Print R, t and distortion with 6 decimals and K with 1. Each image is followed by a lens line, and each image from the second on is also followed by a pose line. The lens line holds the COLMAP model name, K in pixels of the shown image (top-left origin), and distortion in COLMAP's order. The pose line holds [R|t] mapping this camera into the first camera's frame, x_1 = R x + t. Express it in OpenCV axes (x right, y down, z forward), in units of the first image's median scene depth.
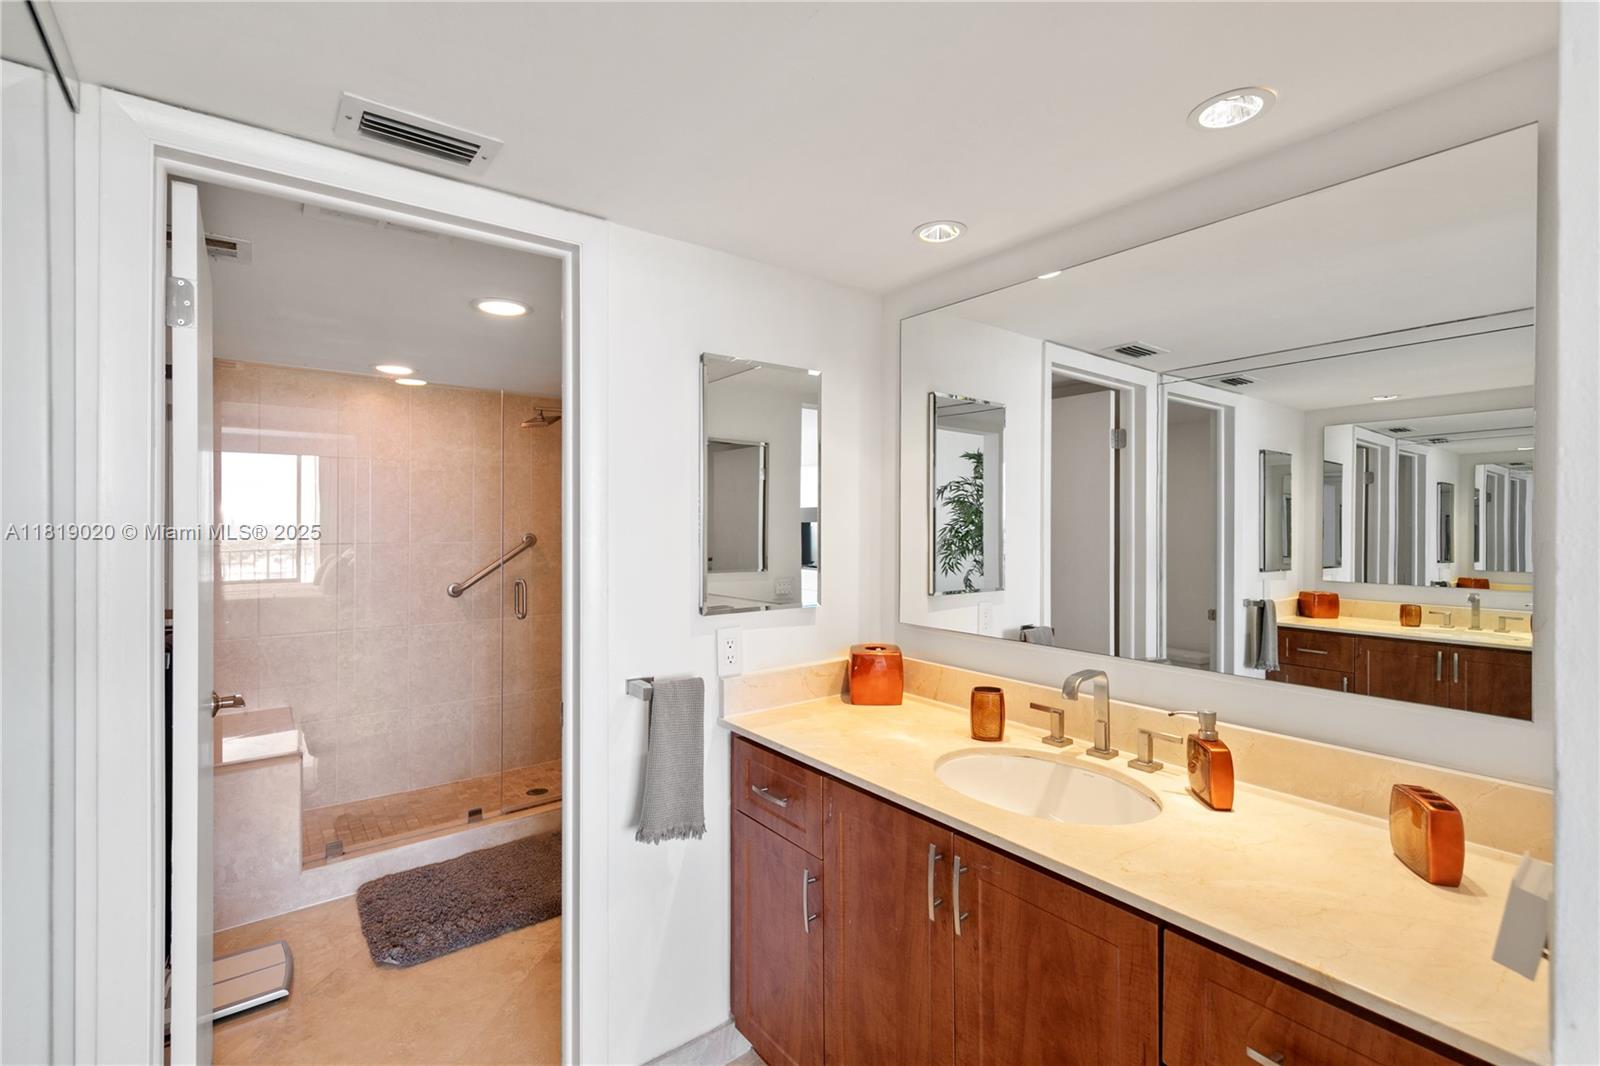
lens RADIAL K [[716.8, 0, 802.6], [0, 716.8, 526.3], [0, 0, 1]] dist [0.003910, 0.000957]
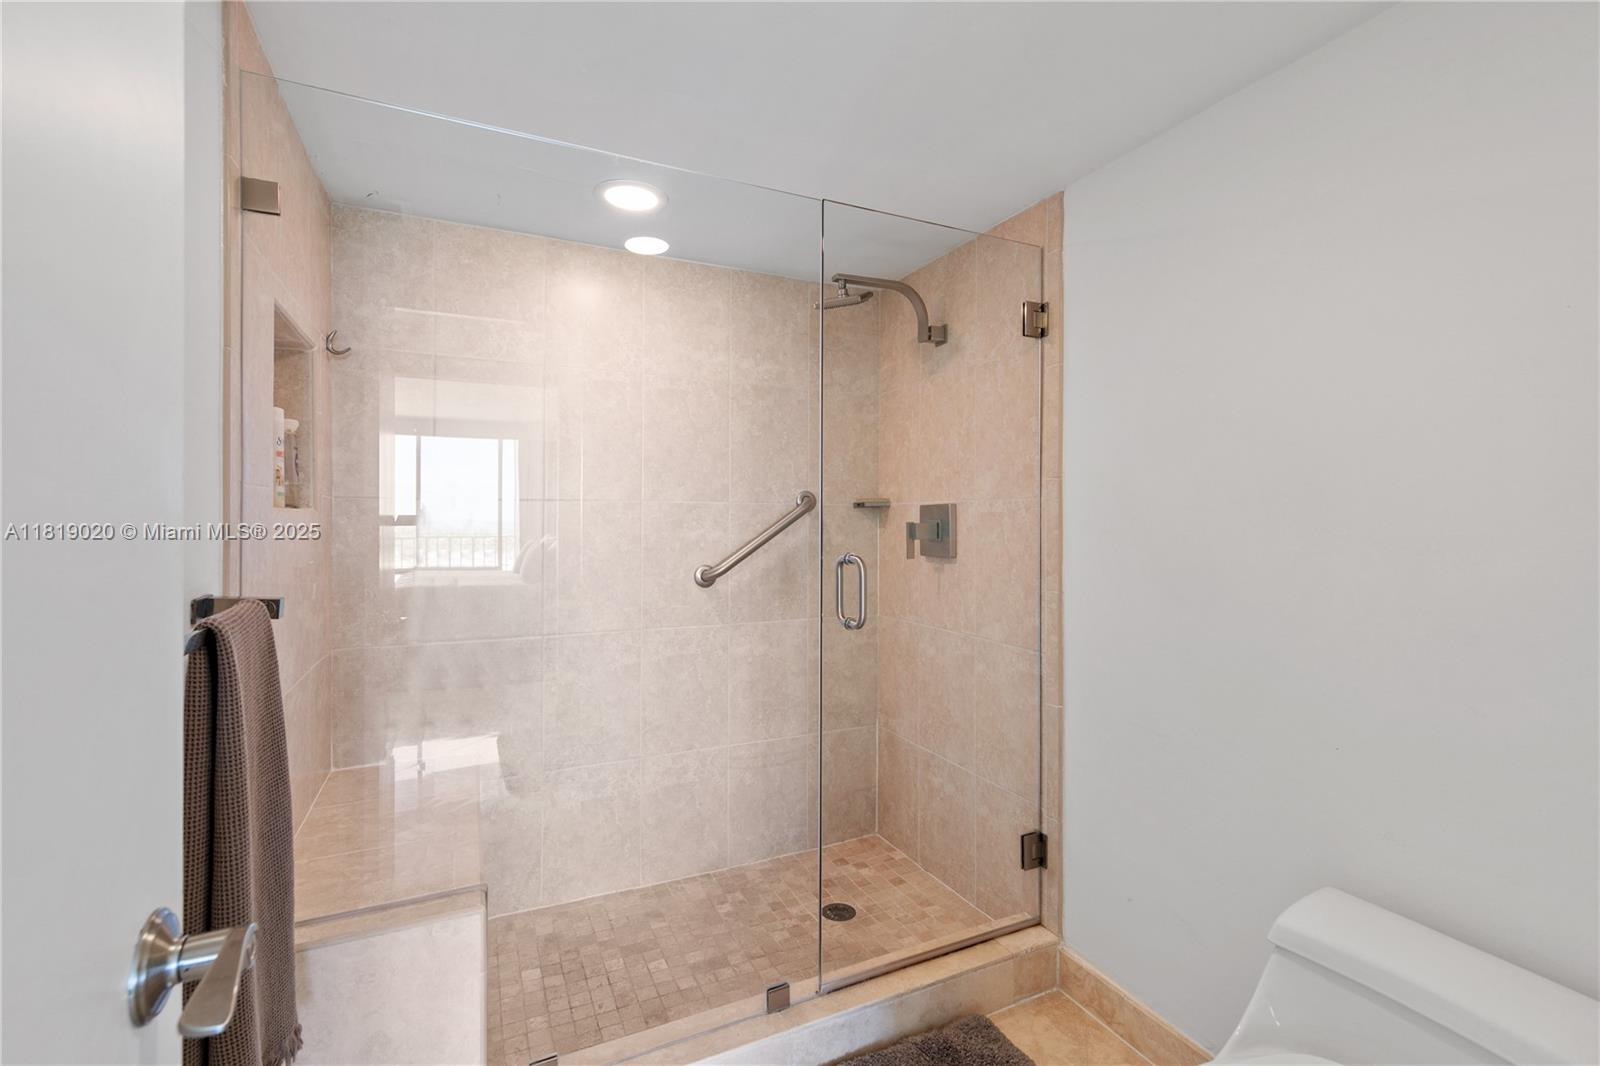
lens RADIAL K [[716.8, 0, 802.6], [0, 716.8, 526.3], [0, 0, 1]] dist [0.003910, 0.000957]
pose [[0.976792, 0.003008, -0.214167, -0.259946], [-0.002459, 0.999993, 0.002827, 0.041945], [0.214174, -0.002235, 0.976793, 0.387916]]
